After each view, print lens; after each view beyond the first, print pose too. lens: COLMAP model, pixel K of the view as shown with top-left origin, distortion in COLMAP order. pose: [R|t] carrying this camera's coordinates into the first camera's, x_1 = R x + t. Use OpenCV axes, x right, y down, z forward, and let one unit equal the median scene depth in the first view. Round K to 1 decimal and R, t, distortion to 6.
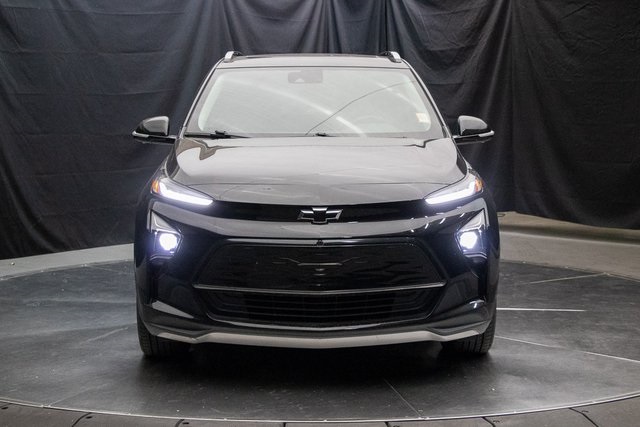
lens RADIAL K [[1093.9, 0, 313.5], [0, 1093.9, 216.3], [0, 0, 1]] dist [0.222419, 0.000000]
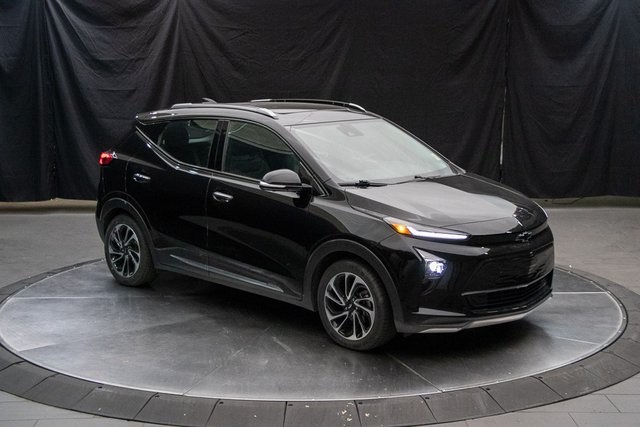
lens RADIAL K [[1093.9, 0, 319.1], [0, 1093.9, 212.2], [0, 0, 1]] dist [0.222419, 0.000000]
pose [[0.691677, -0.115453, 0.712919, -1.117801], [0.067375, 0.993150, 0.095468, -0.174838], [-0.719057, -0.018000, 0.694718, 0.089427]]
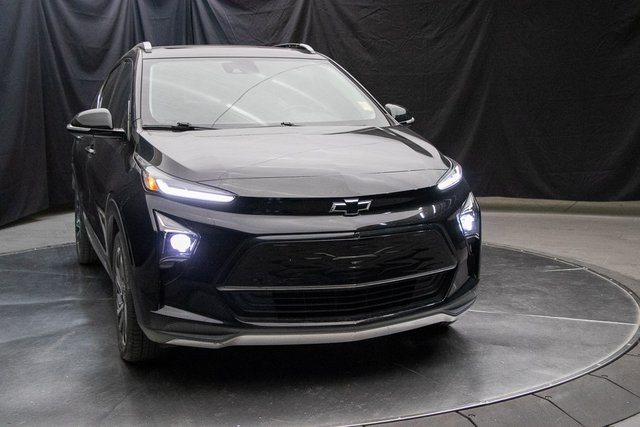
lens RADIAL K [[898.0, 0, 321.9], [0, 898.0, 215.0], [0, 0, 1]] dist [0.107476, 0.000000]
pose [[0.943878, -0.055229, 0.325645, -0.235573], [0.045618, 0.998270, 0.037084, -0.020660], [-0.327129, -0.020147, 0.944765, 0.210059]]
